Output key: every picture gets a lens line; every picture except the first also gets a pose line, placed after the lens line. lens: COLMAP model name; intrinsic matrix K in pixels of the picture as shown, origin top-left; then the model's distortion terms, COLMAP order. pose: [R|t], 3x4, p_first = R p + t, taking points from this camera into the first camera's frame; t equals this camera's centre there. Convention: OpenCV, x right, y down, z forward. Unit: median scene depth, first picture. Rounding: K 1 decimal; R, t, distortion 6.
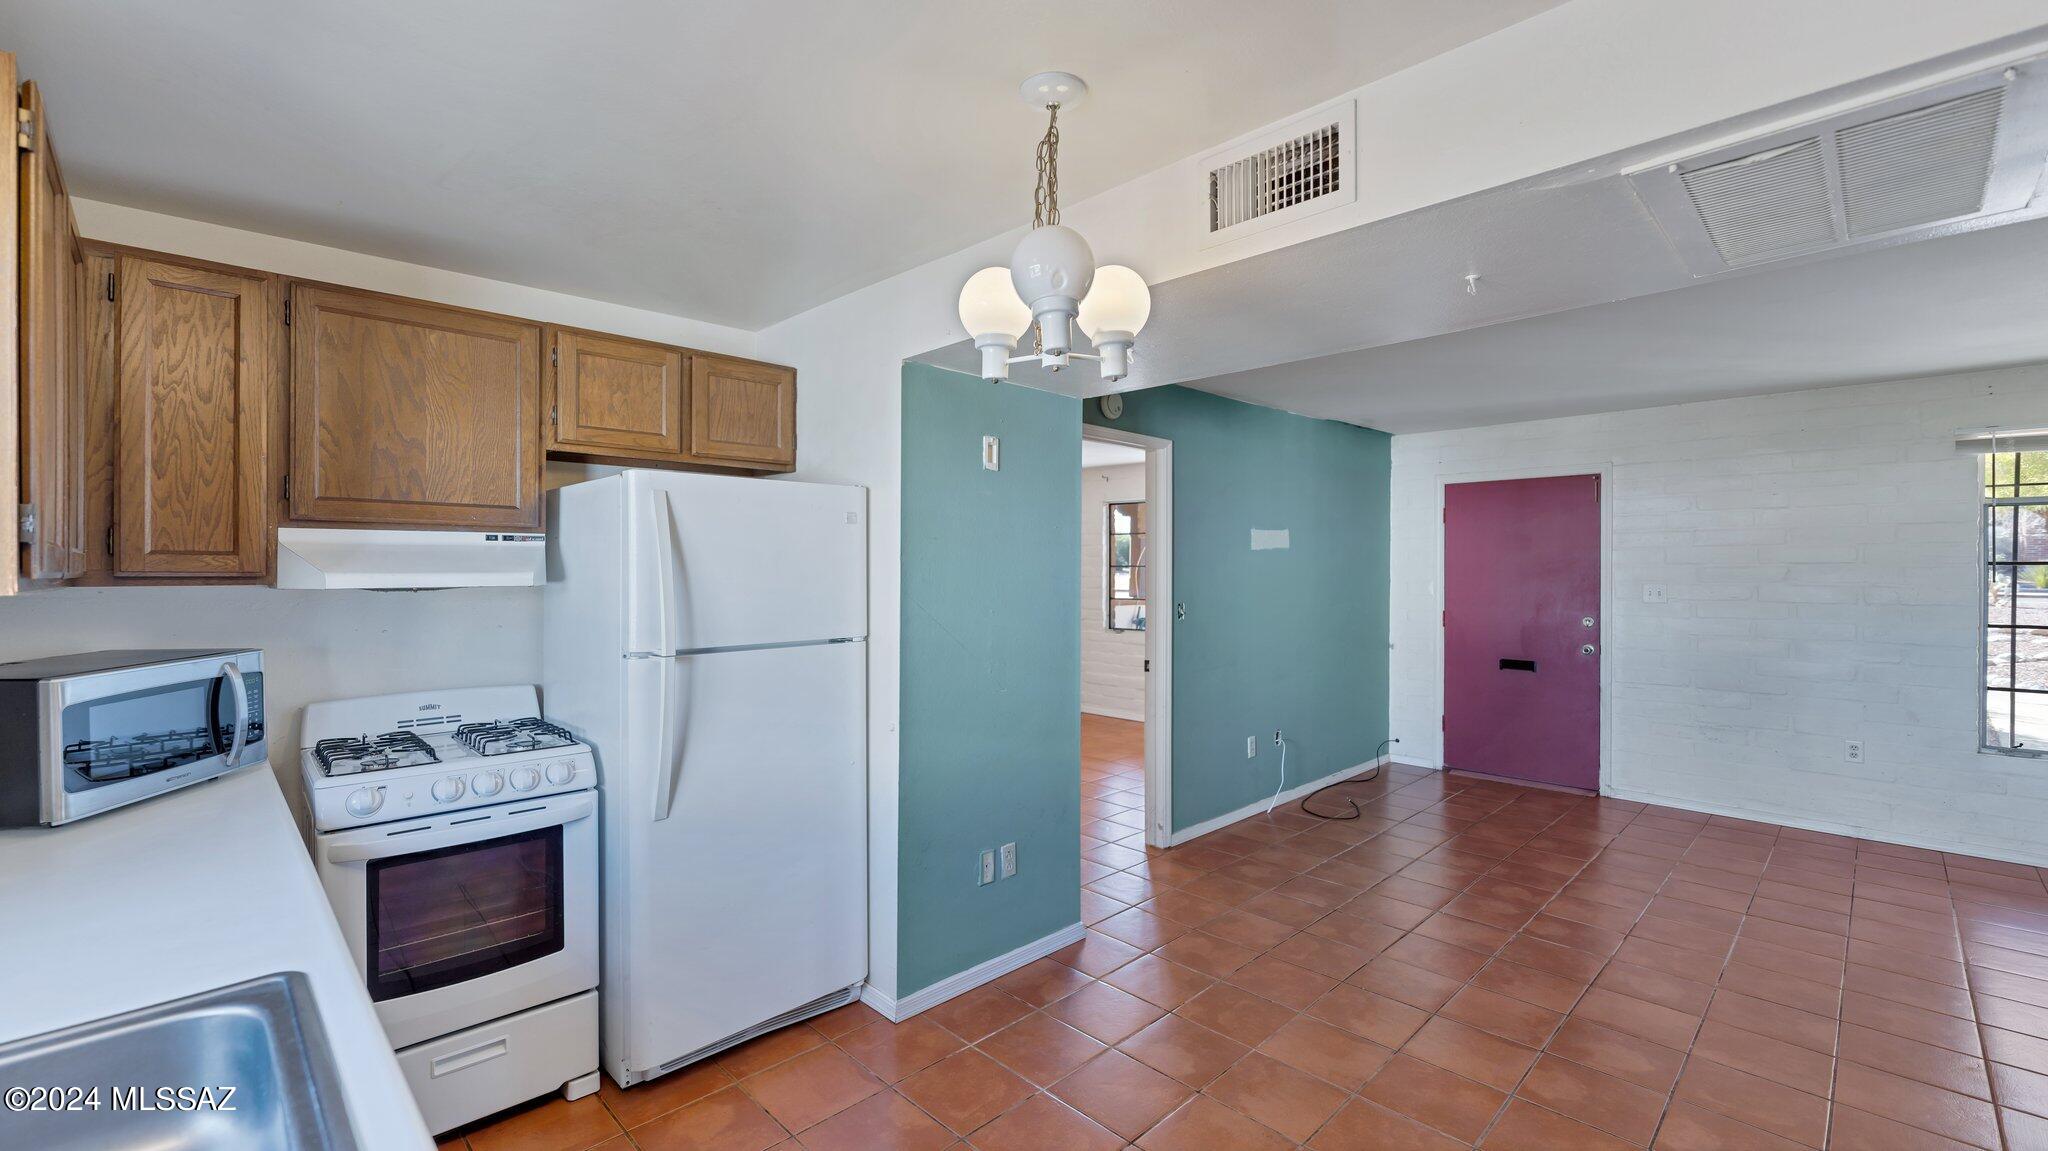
lens RADIAL K [[840.8, 0, 1016.4], [0, 840.8, 573.5], [0, 0, 1]] dist [0.004582, 0.000643]
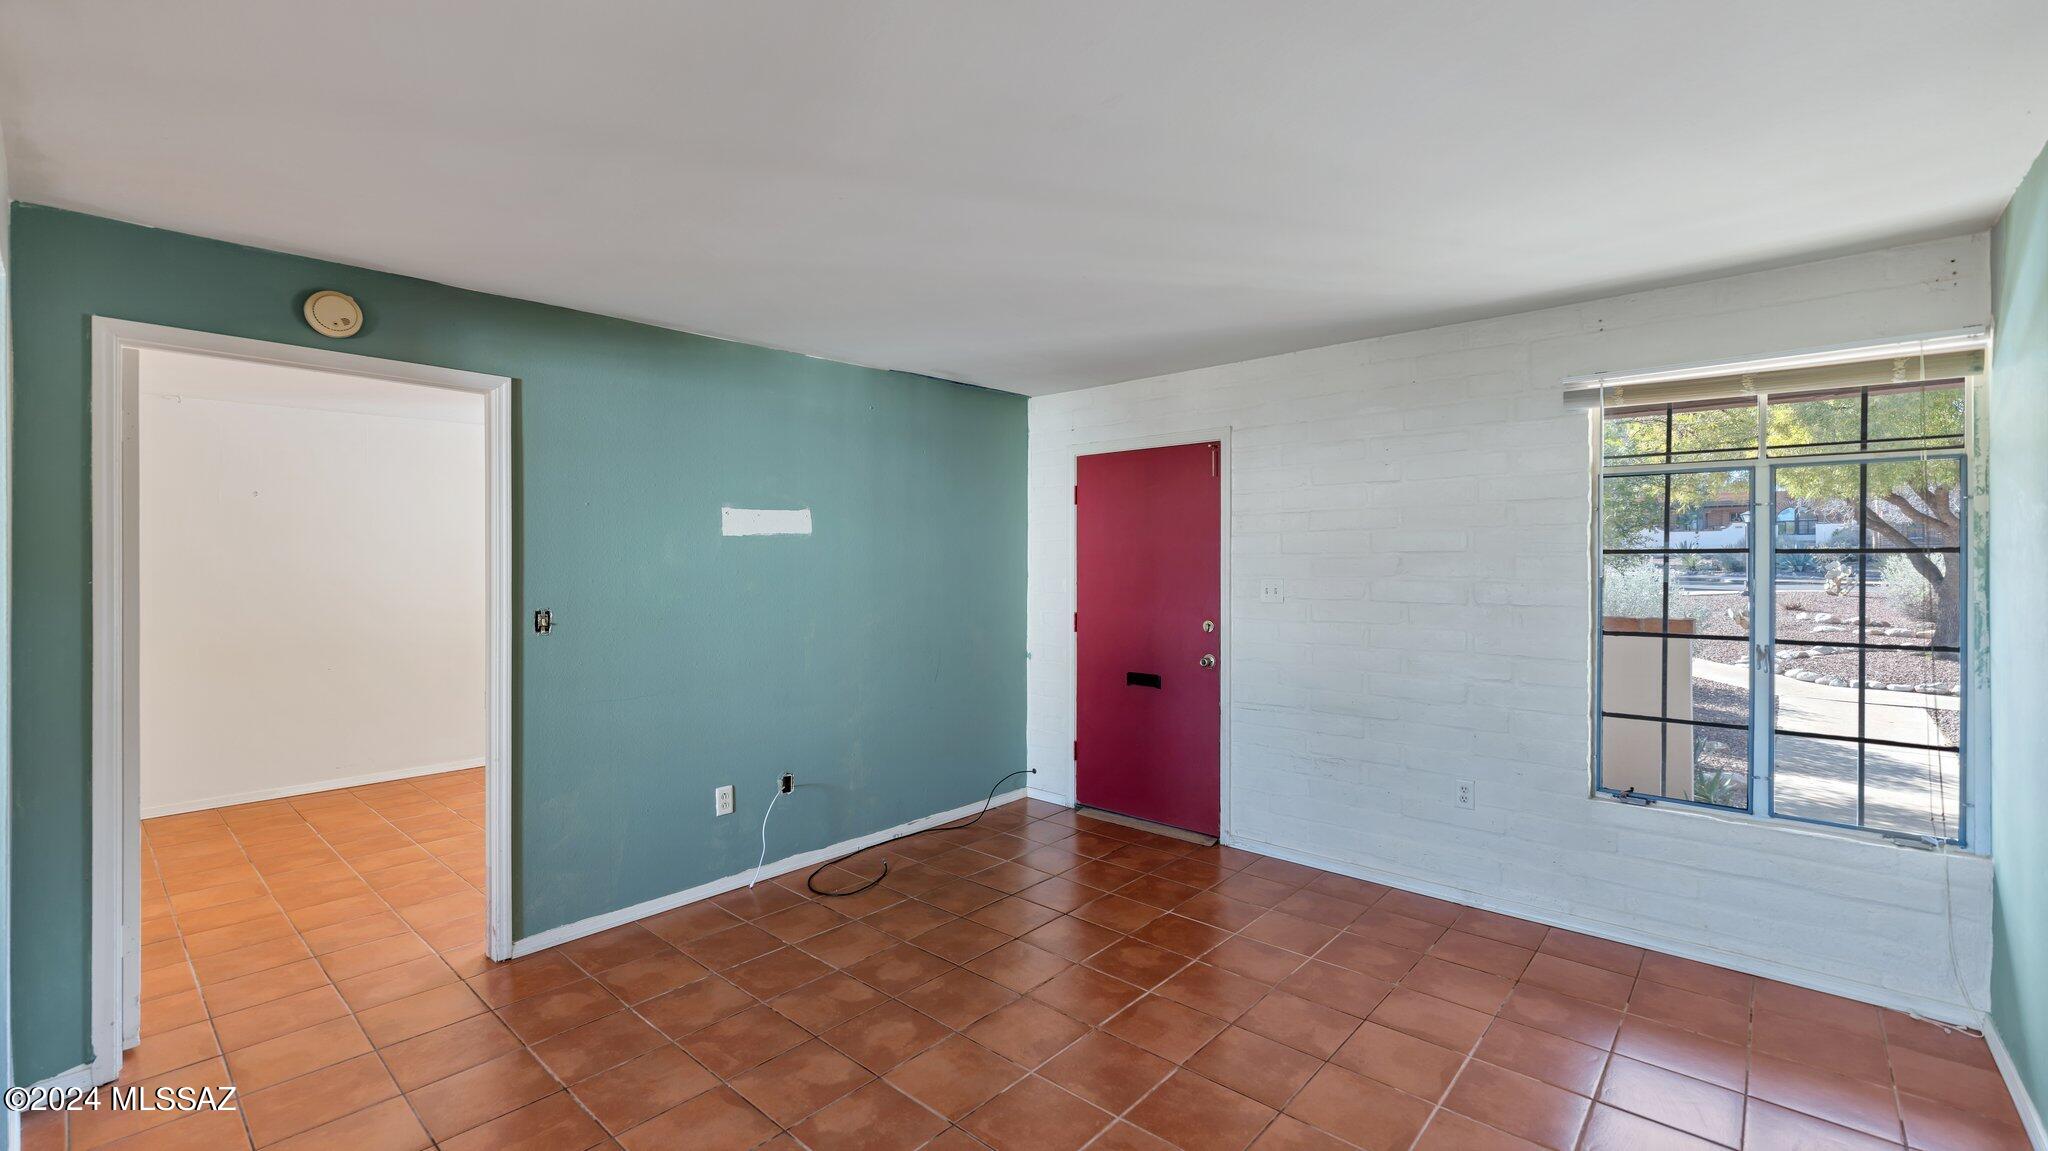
lens RADIAL K [[840.8, 0, 1032.5], [0, 840.8, 568.9], [0, 0, 1]] dist [0.004582, 0.000643]
pose [[0.997424, -0.004097, 0.071612, 0.458455], [0.003871, 0.999987, 0.003302, -0.000569], [-0.071625, -0.003016, 0.997427, 0.218018]]
